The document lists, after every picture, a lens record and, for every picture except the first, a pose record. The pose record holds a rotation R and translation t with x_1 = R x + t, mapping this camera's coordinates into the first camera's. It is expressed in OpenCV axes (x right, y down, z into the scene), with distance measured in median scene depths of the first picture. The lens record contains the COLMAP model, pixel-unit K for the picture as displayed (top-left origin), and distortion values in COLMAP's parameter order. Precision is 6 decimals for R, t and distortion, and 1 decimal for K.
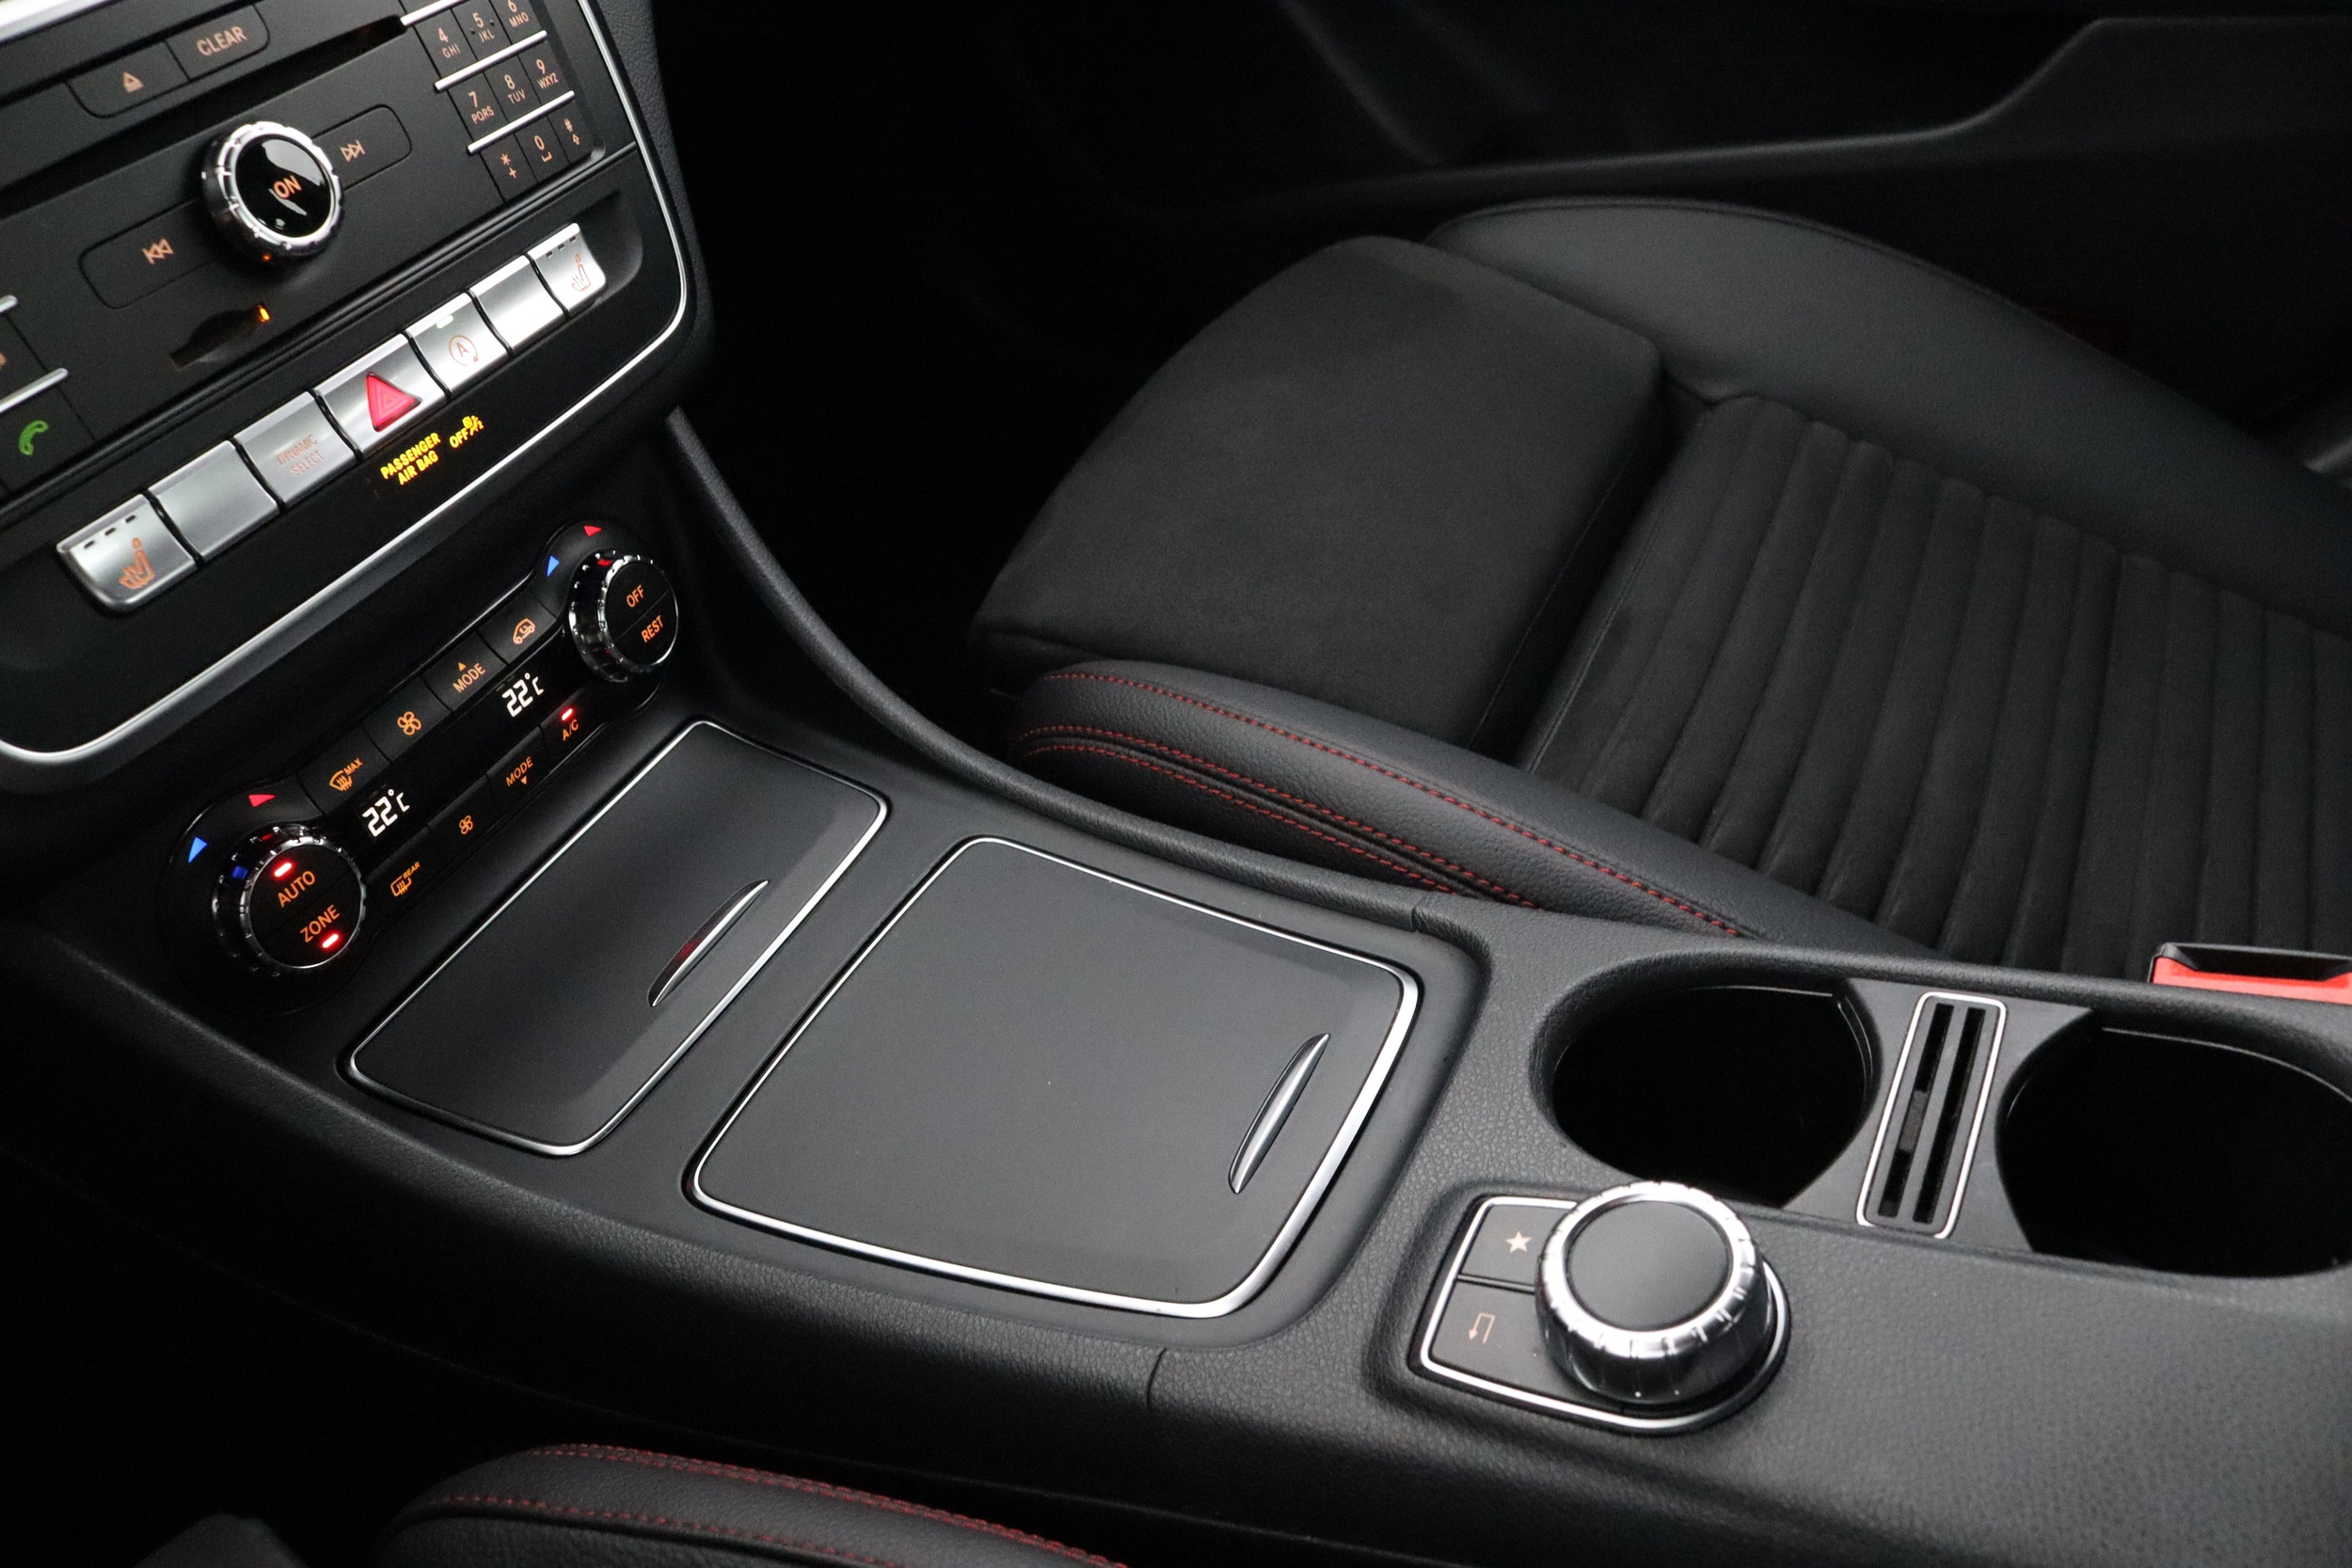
lens RADIAL K [[1955.7, 0, 1156.9], [0, 1955.7, 797.9], [0, 0, 1]] dist [-0.152052, 0.112087]
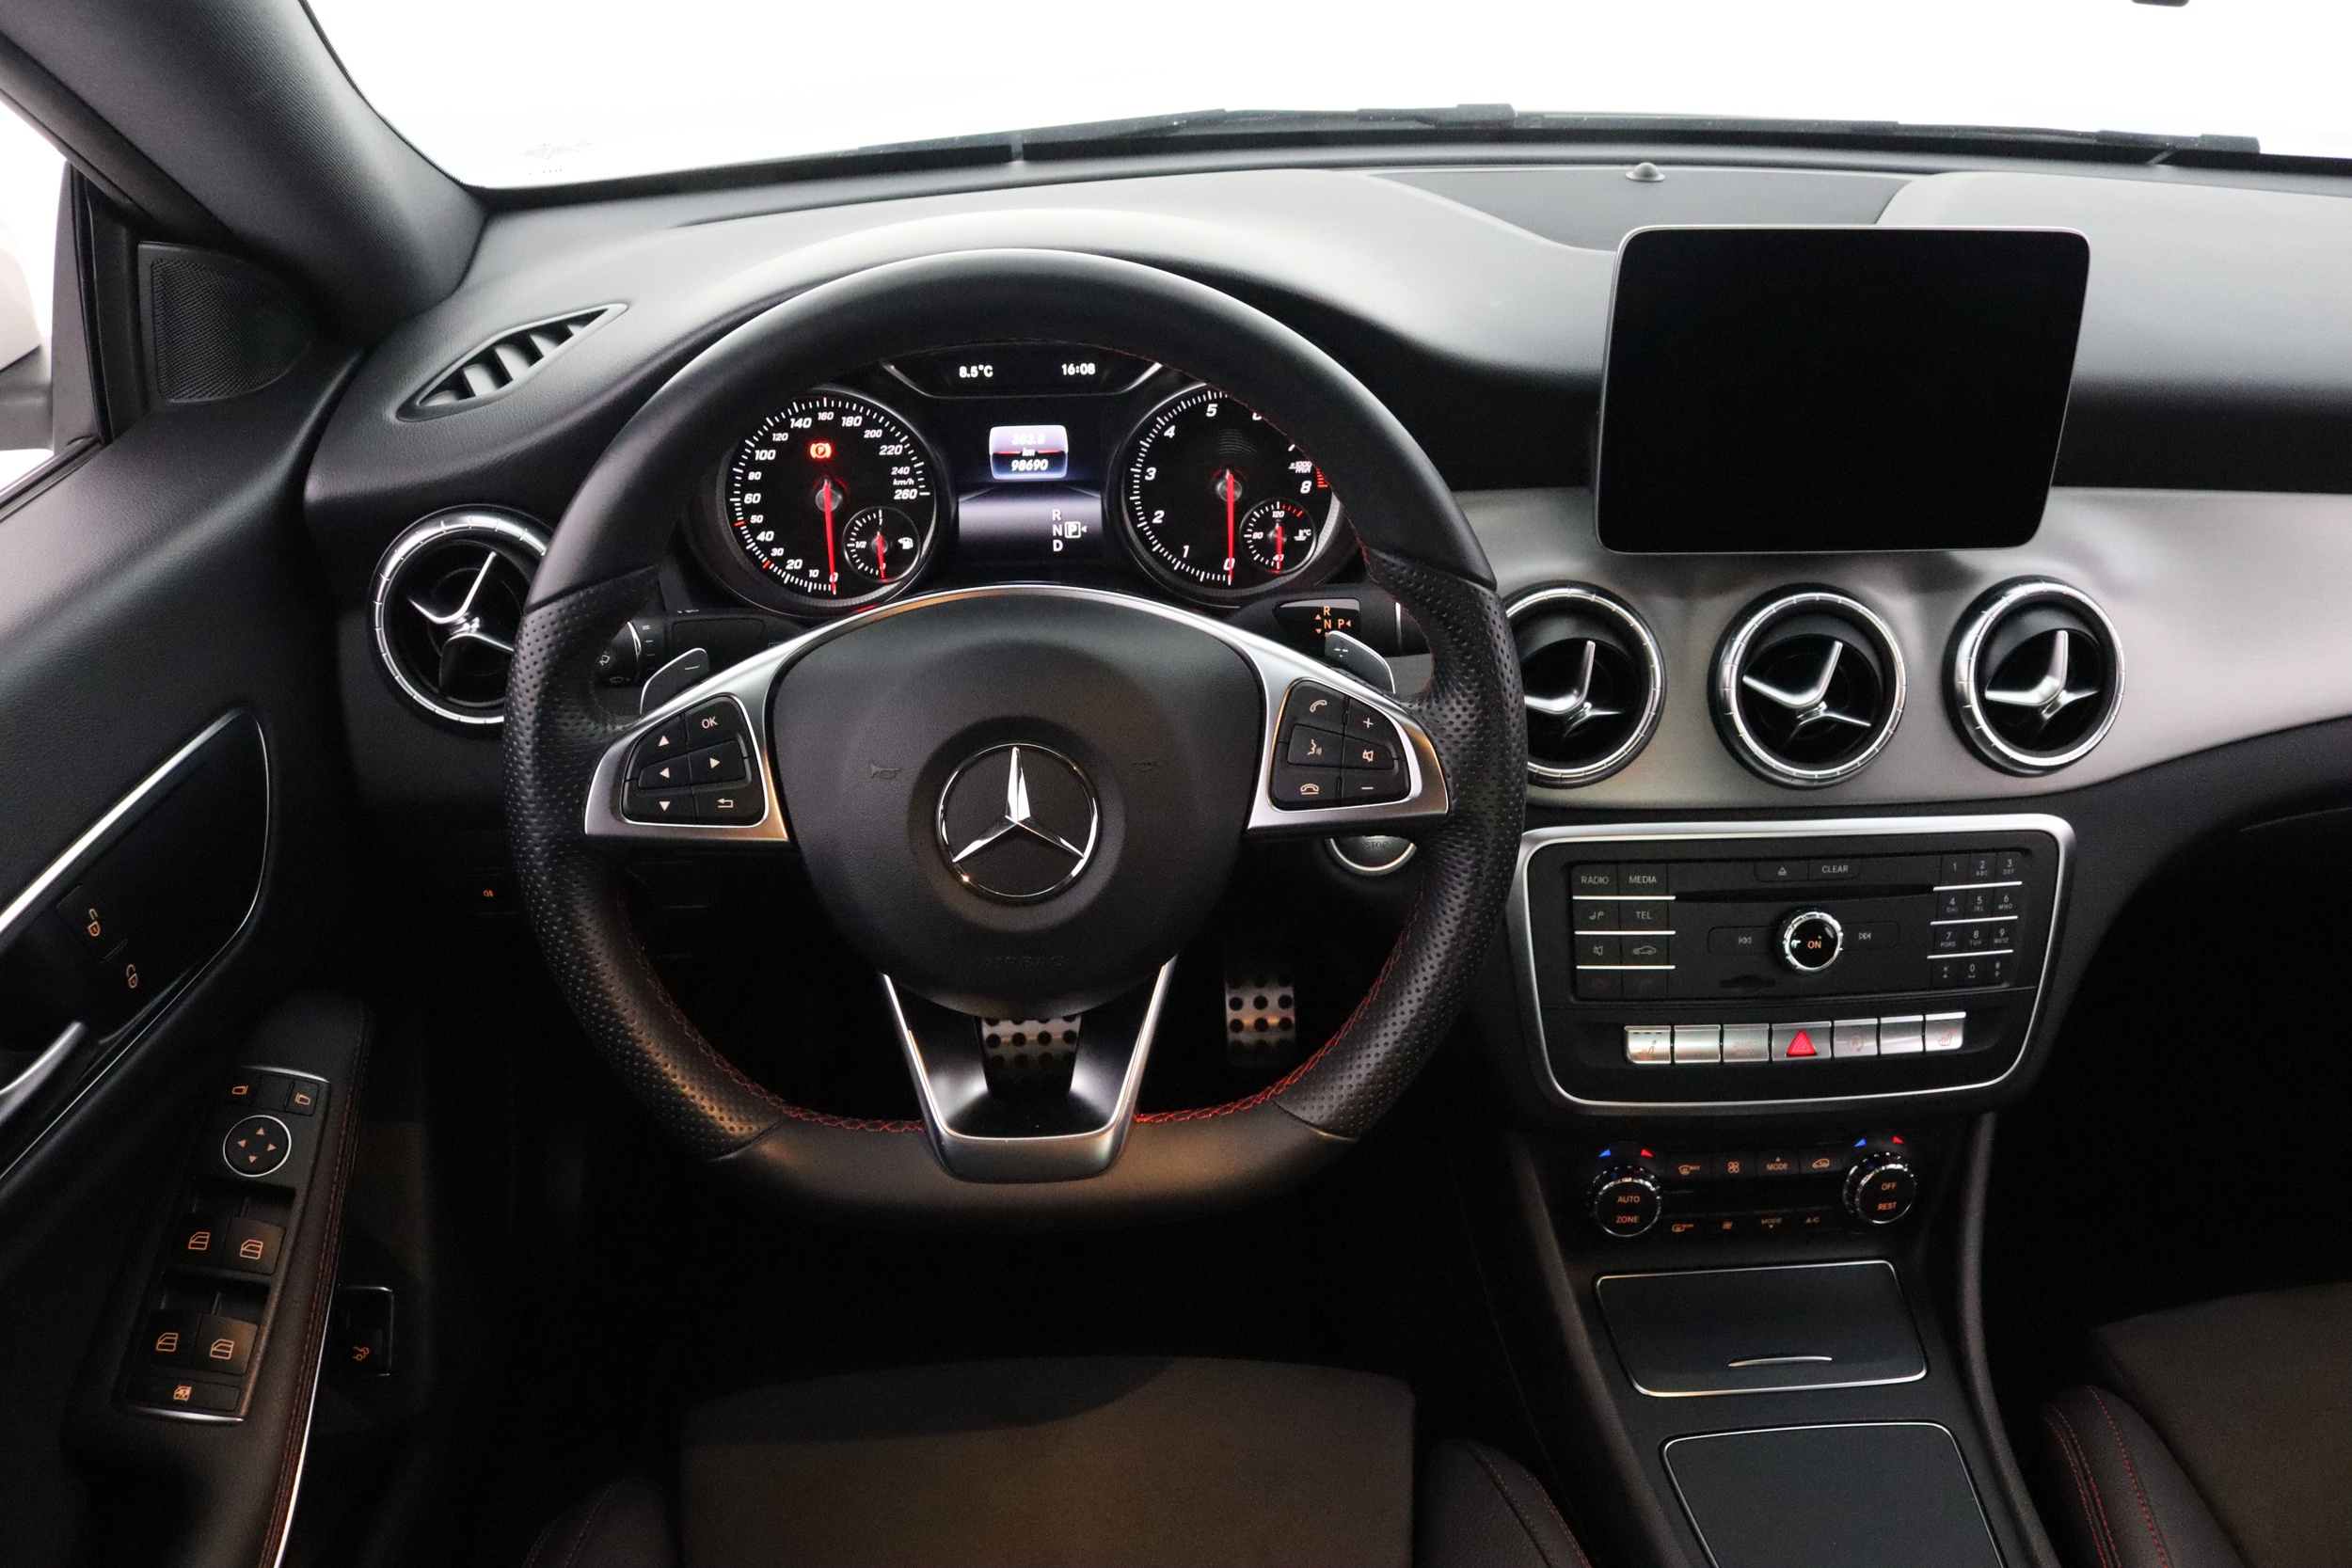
lens RADIAL K [[1955.7, 0, 1102.7], [0, 1955.7, 790.8], [0, 0, 1]] dist [-0.152052, 0.112087]
pose [[0.481695, 0.501416, -0.718715, 0.530014], [-0.577296, 0.798593, 0.170230, -0.323542], [0.659317, 0.332912, 0.674144, -0.892776]]
